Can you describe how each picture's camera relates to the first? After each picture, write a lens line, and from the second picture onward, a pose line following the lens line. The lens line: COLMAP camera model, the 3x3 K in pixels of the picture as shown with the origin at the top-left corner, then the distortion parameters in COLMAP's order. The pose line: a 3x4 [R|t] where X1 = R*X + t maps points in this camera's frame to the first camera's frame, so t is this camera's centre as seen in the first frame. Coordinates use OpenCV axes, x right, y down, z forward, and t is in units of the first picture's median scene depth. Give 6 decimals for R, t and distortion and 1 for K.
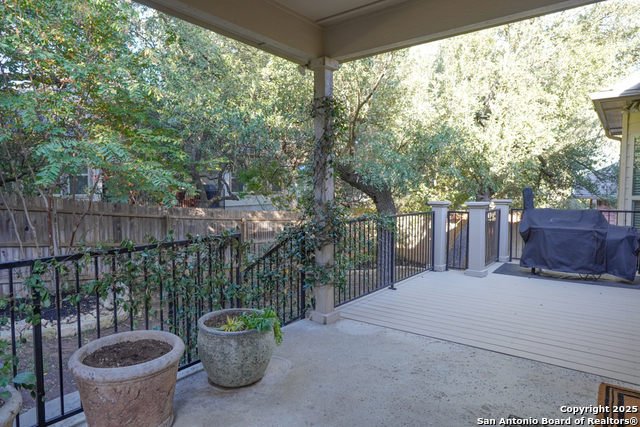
lens RADIAL K [[386.6, 0, 320.0], [0, 386.6, 213.5], [0, 0, 1]] dist [0.000888, 0.000458]
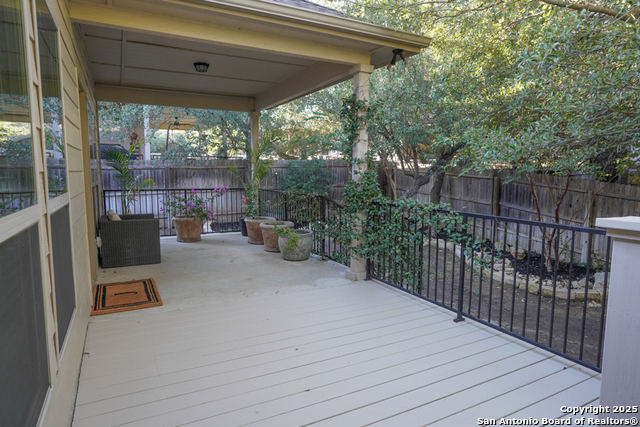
lens RADIAL K [[386.6, 0, 320.0], [0, 386.6, 213.5], [0, 0, 1]] dist [0.000888, 0.000458]
pose [[-0.405078, 0.093608, -0.909477, 1.083992], [-0.060664, 0.989801, 0.128895, -0.074373], [0.912267, 0.107385, -0.395268, 1.269559]]
